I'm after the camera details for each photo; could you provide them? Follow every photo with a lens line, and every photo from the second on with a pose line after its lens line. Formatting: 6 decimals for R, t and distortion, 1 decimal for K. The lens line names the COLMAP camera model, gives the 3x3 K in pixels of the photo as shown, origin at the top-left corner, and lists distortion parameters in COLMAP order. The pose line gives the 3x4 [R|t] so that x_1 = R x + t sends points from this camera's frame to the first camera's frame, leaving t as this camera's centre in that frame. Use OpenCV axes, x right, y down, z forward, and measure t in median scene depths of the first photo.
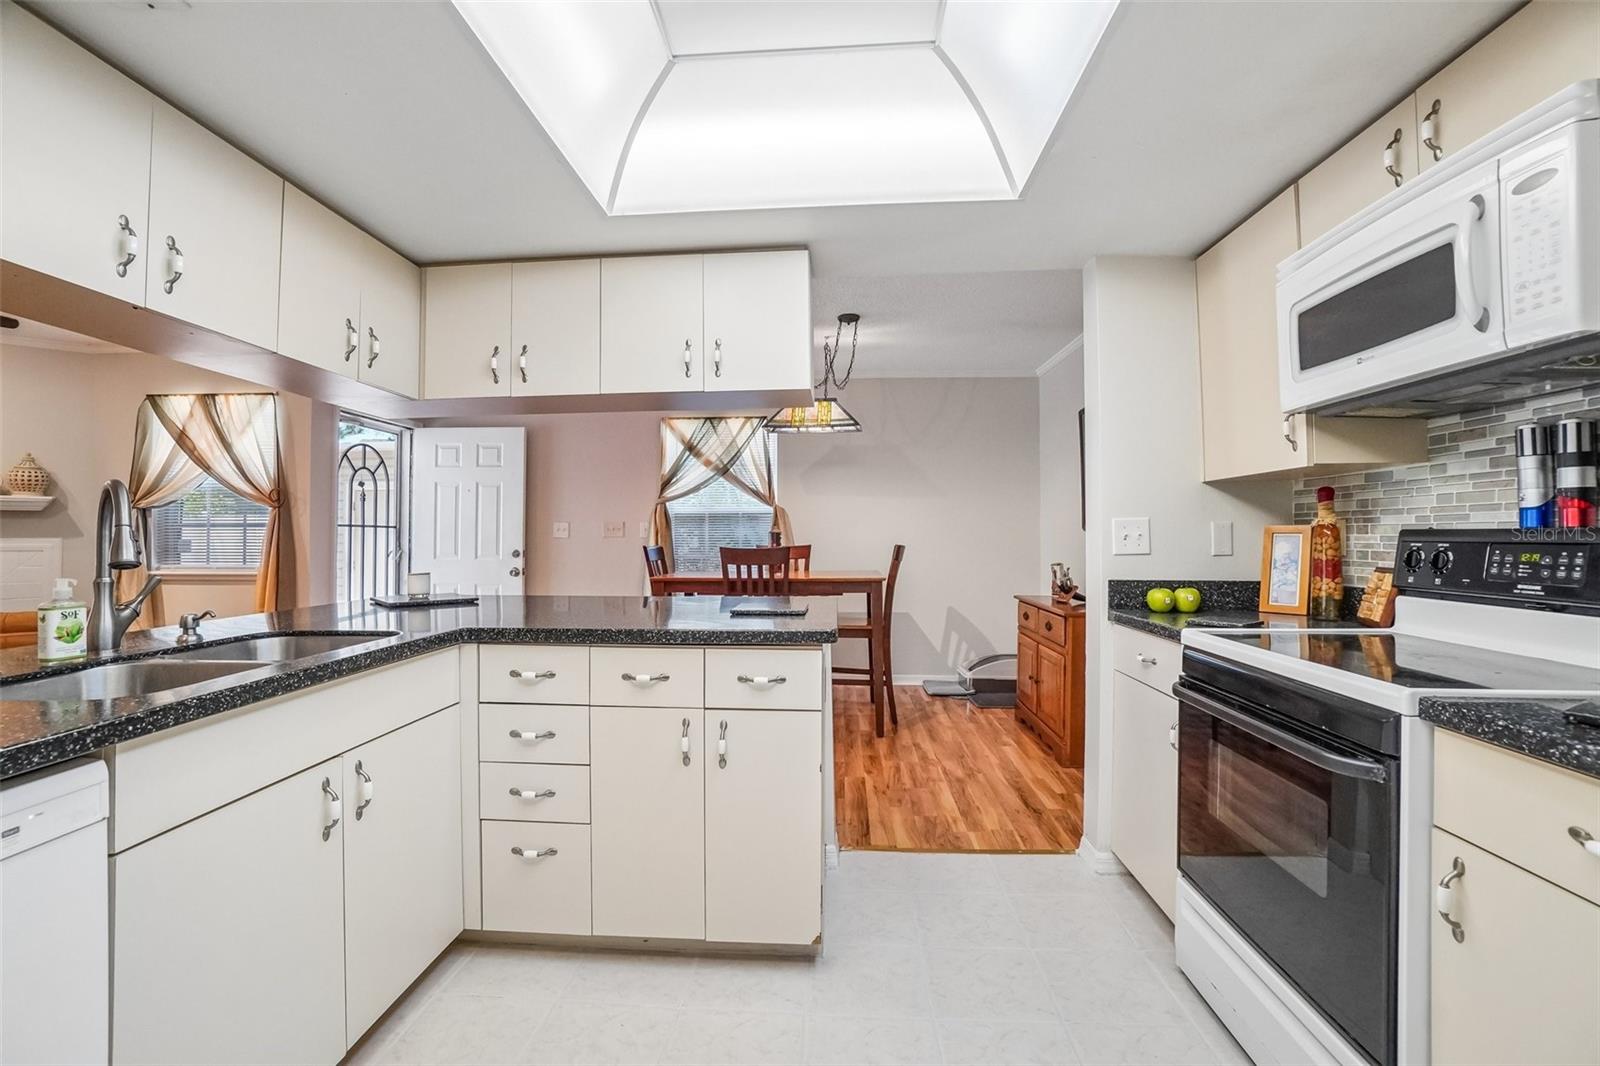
lens RADIAL K [[709.3, 0, 799.6], [0, 709.3, 523.6], [0, 0, 1]] dist [-0.061455, 0.022827]
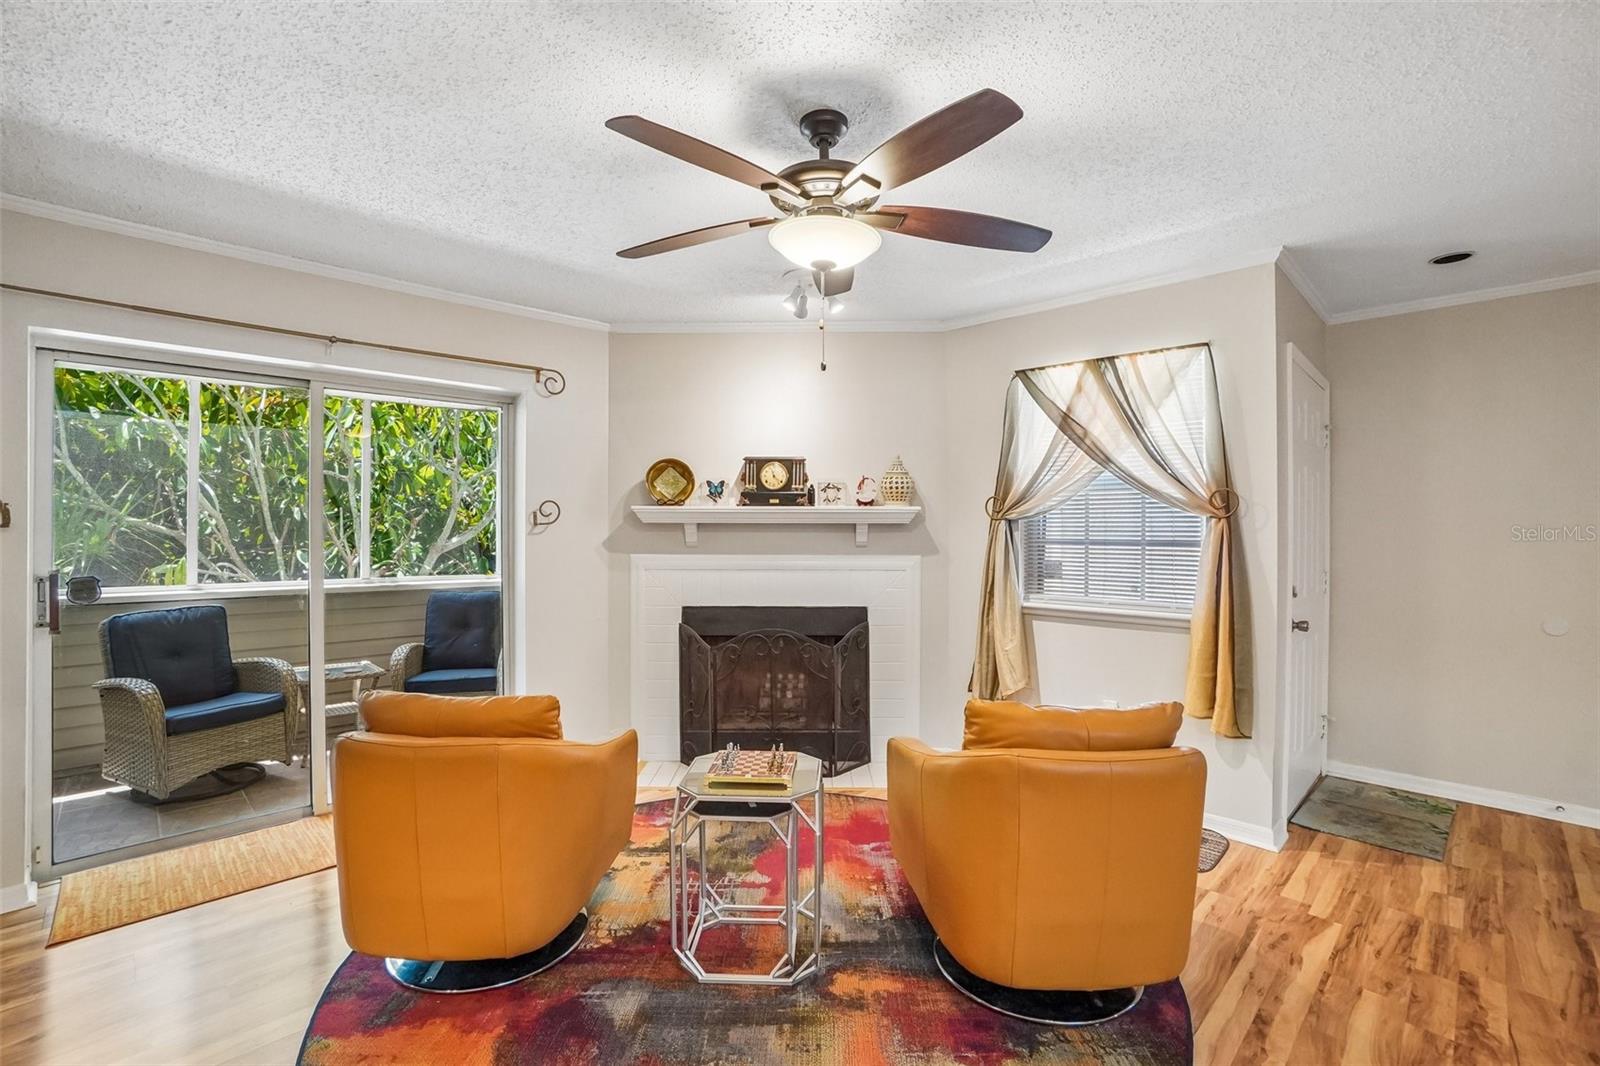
lens RADIAL K [[709.3, 0, 799.6], [0, 709.3, 523.6], [0, 0, 1]] dist [-0.061455, 0.022827]
pose [[0.750603, 0.000263, -0.660753, -1.189556], [0.007888, 0.999925, 0.009359, -0.051984], [0.660706, -0.012237, 0.750545, 0.475270]]
